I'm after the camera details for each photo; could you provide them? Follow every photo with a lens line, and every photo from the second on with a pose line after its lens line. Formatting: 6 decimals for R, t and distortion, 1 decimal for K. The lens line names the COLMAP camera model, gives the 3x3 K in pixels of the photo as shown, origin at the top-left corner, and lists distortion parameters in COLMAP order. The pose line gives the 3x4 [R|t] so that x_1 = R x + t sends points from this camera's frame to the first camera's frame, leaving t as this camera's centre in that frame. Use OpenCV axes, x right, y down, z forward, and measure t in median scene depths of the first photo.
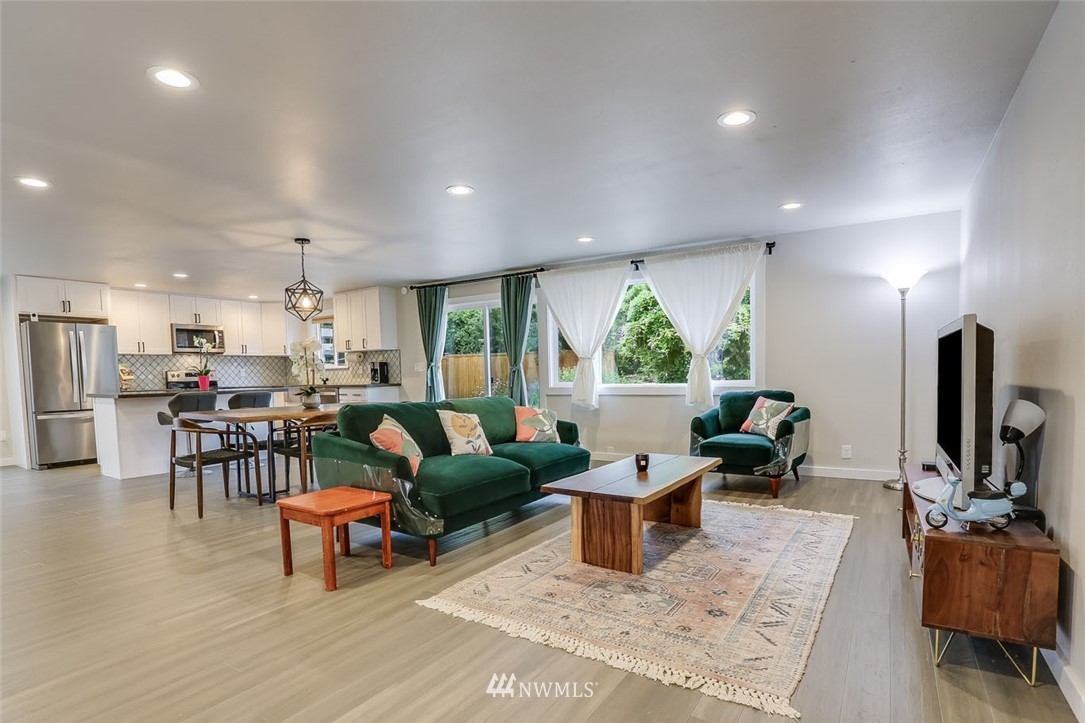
lens RADIAL K [[534.3, 0, 528.2], [0, 534.3, 416.3], [0, 0, 1]] dist [-0.068189, 0.026551]
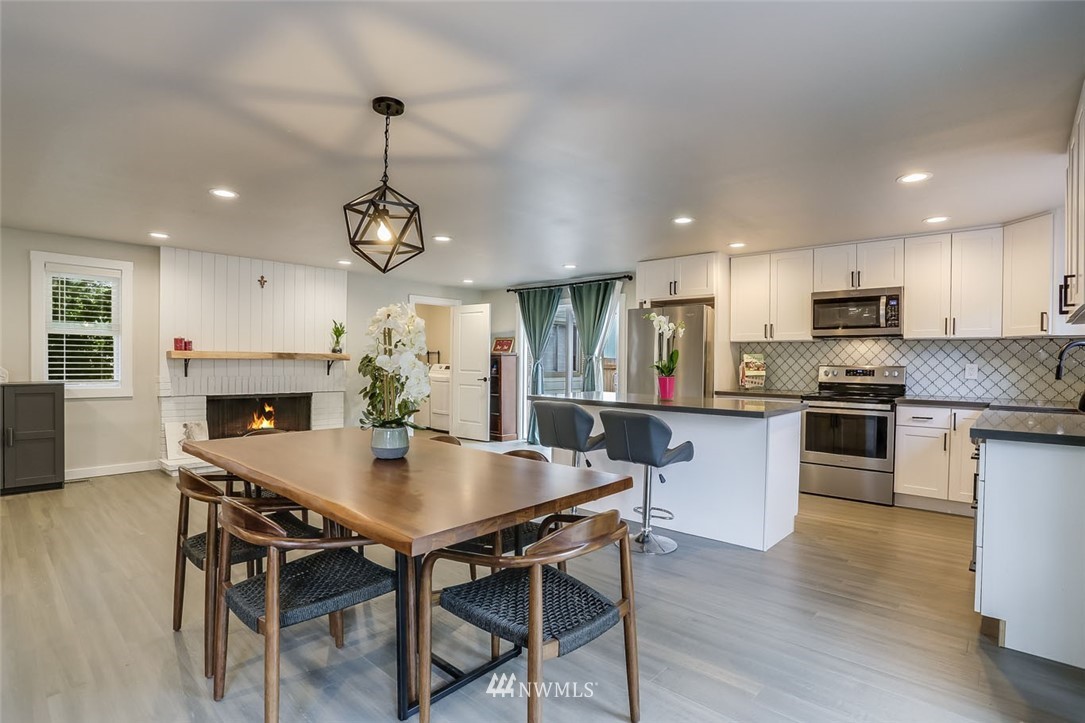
lens RADIAL K [[534.3, 0, 548.7], [0, 534.3, 368.1], [0, 0, 1]] dist [-0.068189, 0.026551]
pose [[-0.143358, 0.026818, -0.989308, 0.011363], [-0.090535, 0.995086, 0.040094, -0.079287], [0.985521, 0.095314, -0.140225, 0.756712]]
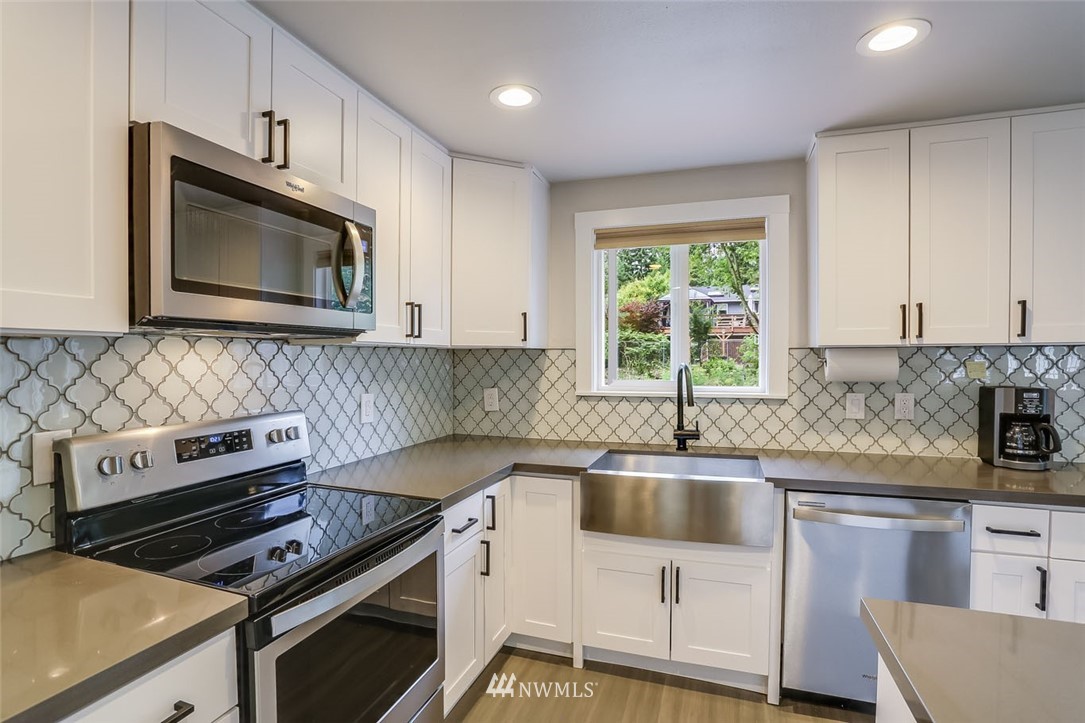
lens RADIAL K [[534.3, 0, 540.8], [0, 534.3, 364.0], [0, 0, 1]] dist [-0.068189, 0.026551]
pose [[0.969197, 0.012307, 0.245980, -0.596994], [0.005531, 0.997411, -0.071696, -0.097827], [-0.246226, 0.070848, 0.966620, 0.816689]]
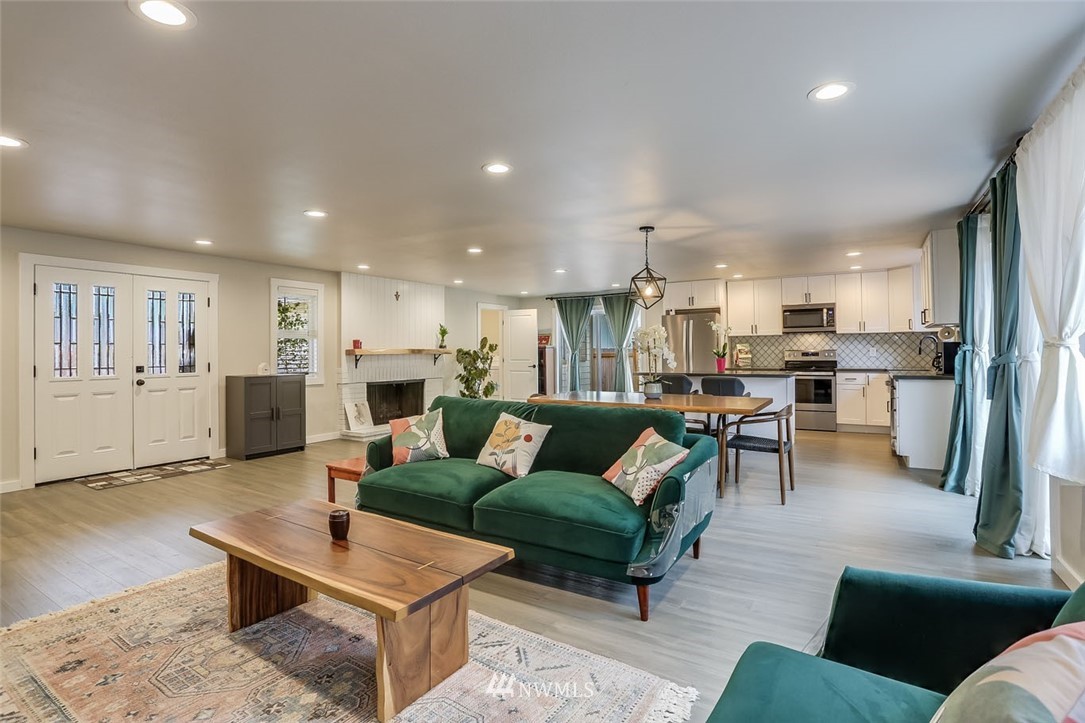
lens RADIAL K [[534.3, 0, 549.4], [0, 534.3, 348.8], [0, 0, 1]] dist [-0.068189, 0.026551]
pose [[0.037361, 0.009051, -0.999261, 0.349242], [-0.073446, 0.997279, 0.006287, -0.061981], [0.996599, 0.073157, 0.037924, 0.486874]]
